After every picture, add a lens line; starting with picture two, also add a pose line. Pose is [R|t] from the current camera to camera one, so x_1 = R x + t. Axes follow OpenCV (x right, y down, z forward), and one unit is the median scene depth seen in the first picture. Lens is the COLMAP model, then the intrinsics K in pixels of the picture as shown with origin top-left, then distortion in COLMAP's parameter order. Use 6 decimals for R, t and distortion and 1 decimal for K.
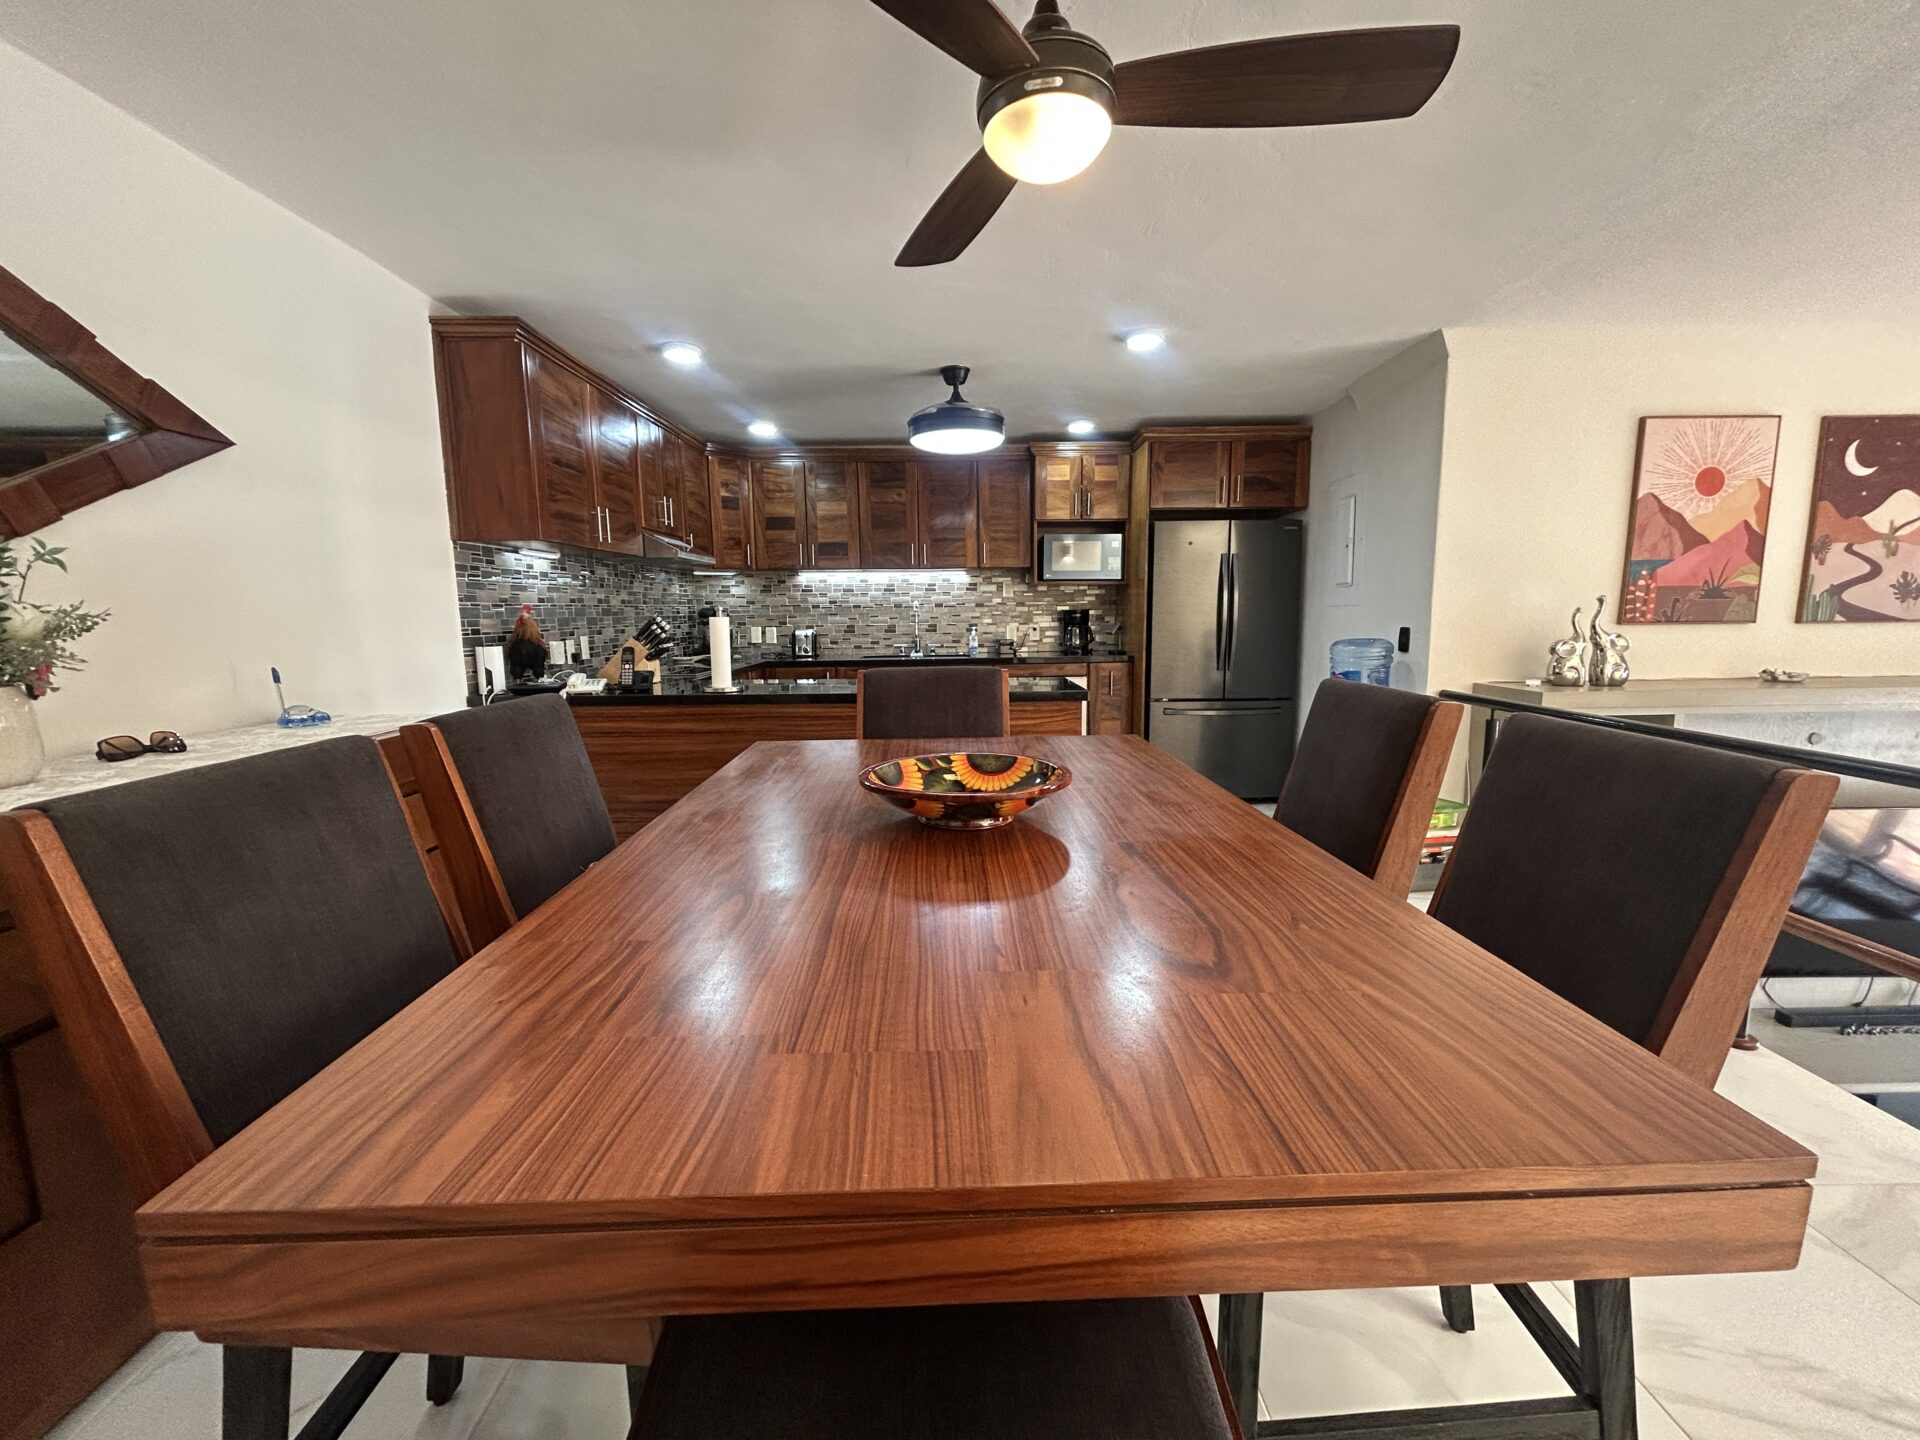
lens RADIAL K [[777.0, 0, 960.9], [0, 777.0, 727.0], [0, 0, 1]] dist [-0.001647, 0.000136]
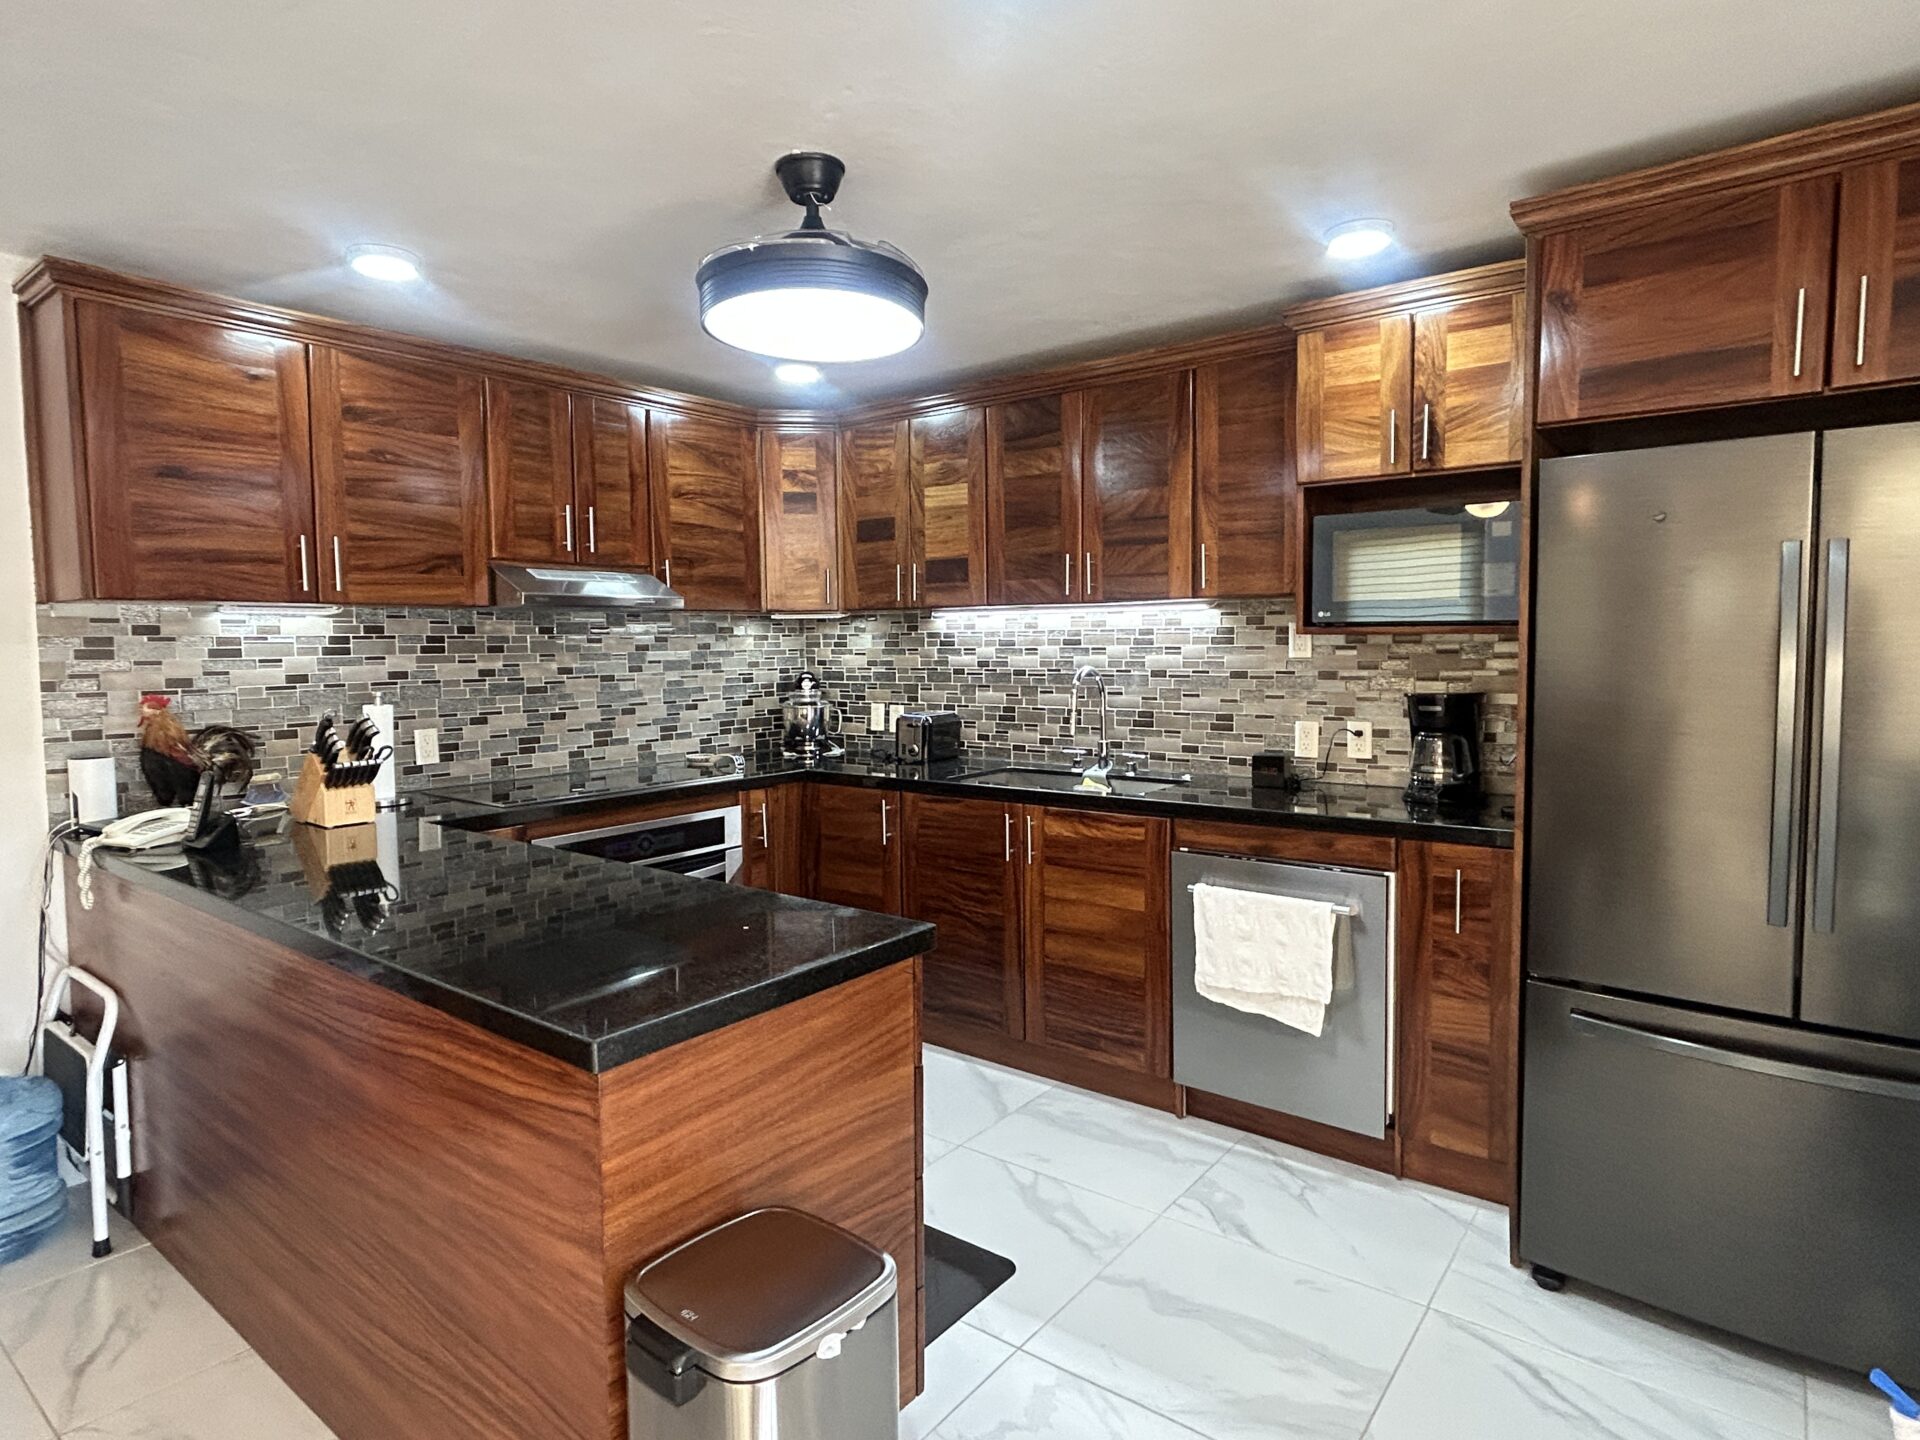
lens RADIAL K [[1063.4, 0, 955.3], [0, 1063.4, 708.8], [0, 0, 1]] dist [0.001387, -0.002149]
pose [[0.785081, 0.040287, -0.618081, 0.306783], [-0.089614, 0.994771, -0.048986, -0.098138], [0.612876, 0.093847, 0.784586, 0.434118]]
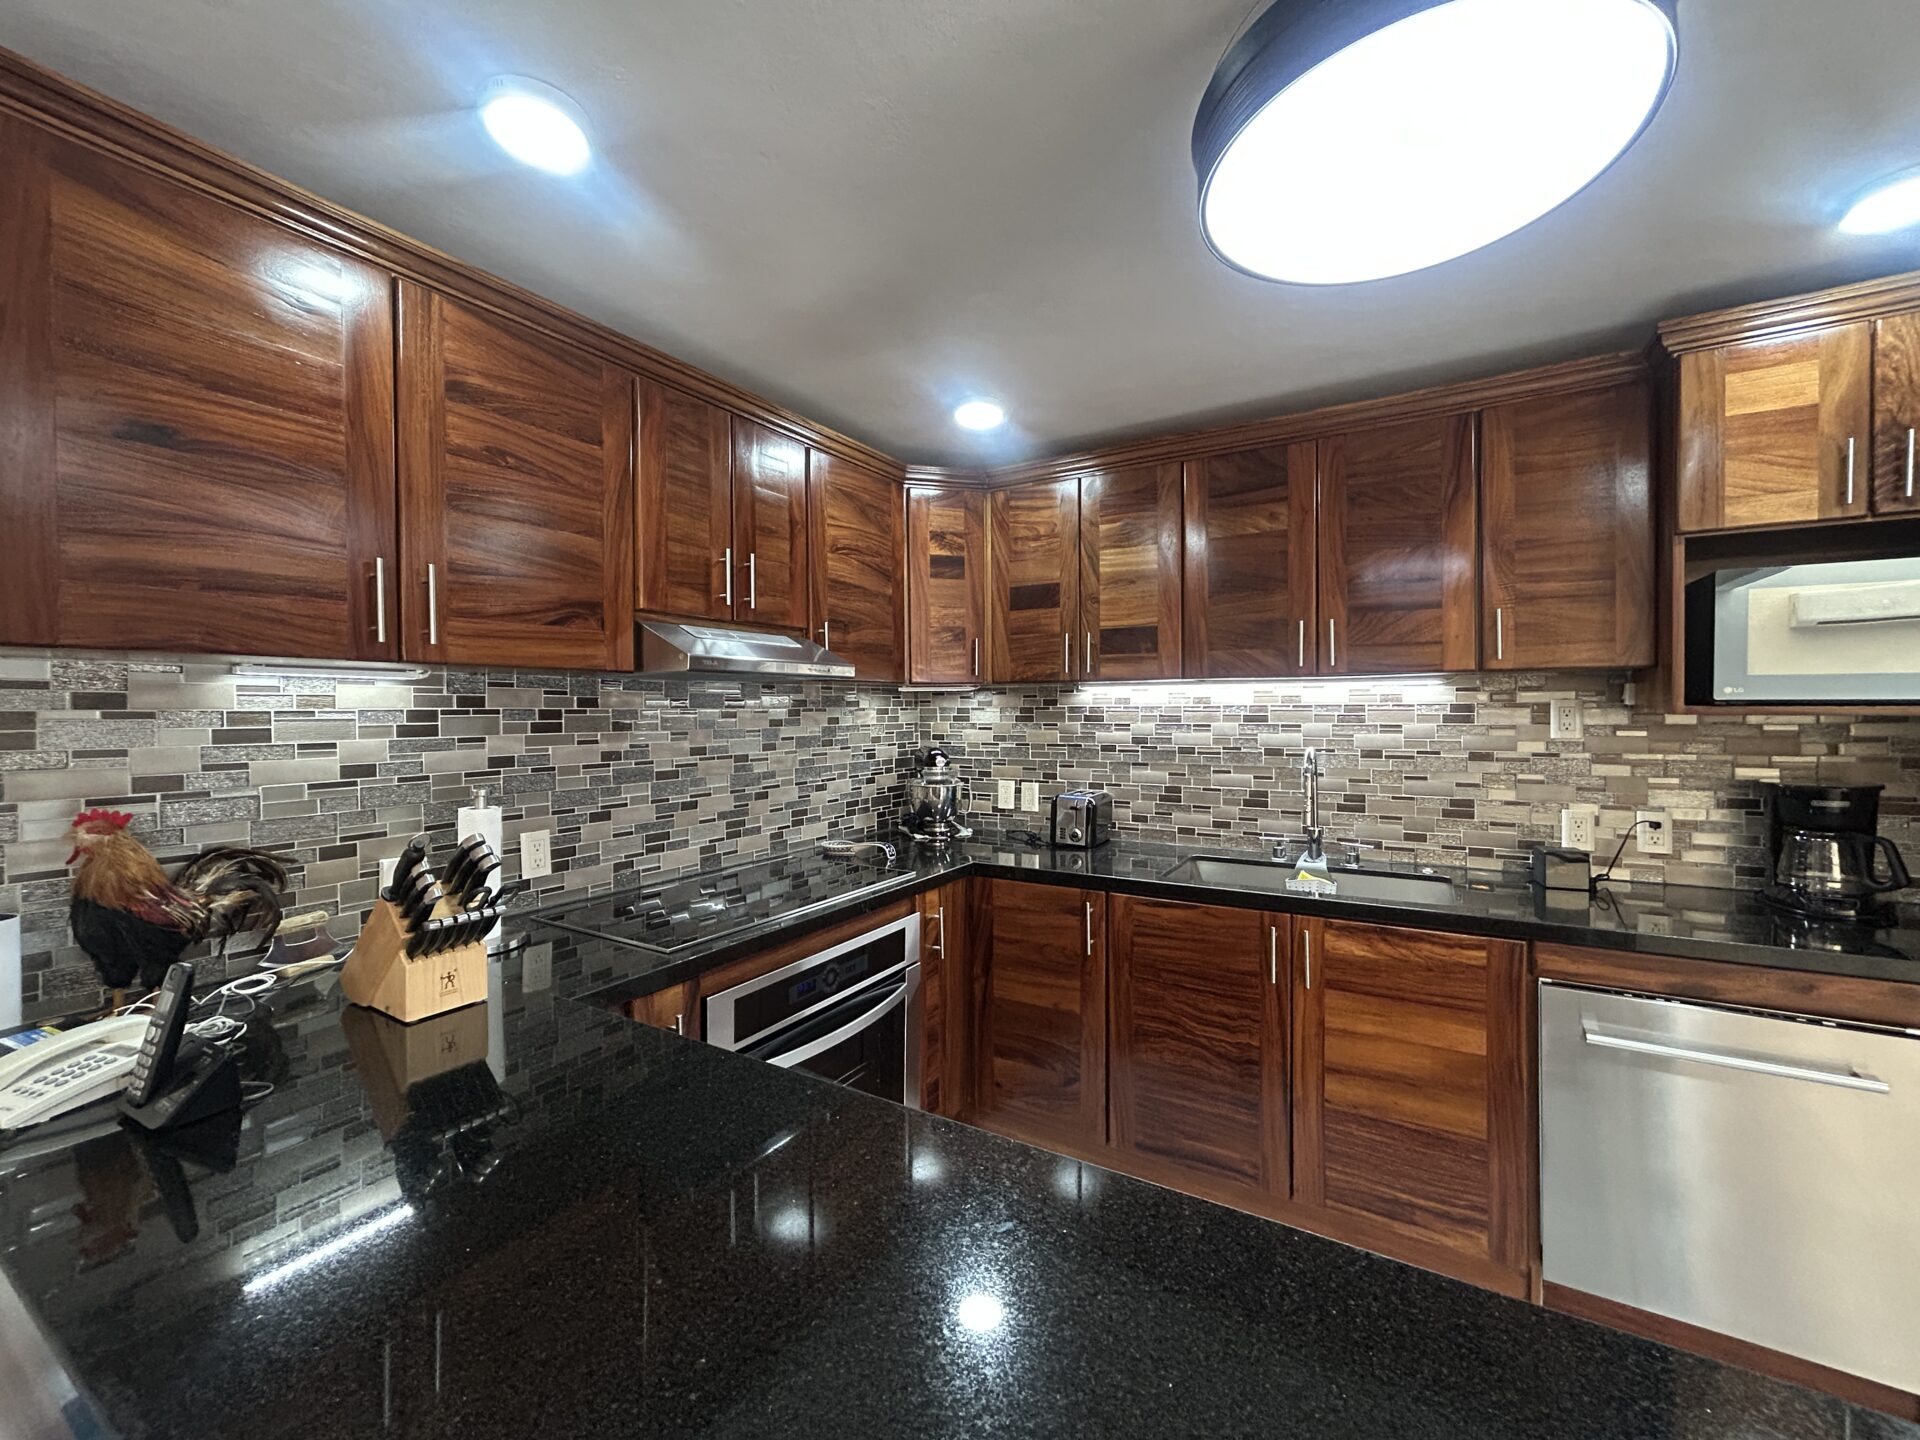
lens RADIAL K [[777.2, 0, 959.0], [0, 777.2, 718.0], [0, 0, 1]] dist [-0.000458, 0.000853]
pose [[0.853584, 0.010278, -0.520854, 0.001953], [-0.080209, 0.990477, -0.111903, -0.116790], [0.514744, 0.137295, 0.846279, 0.536568]]
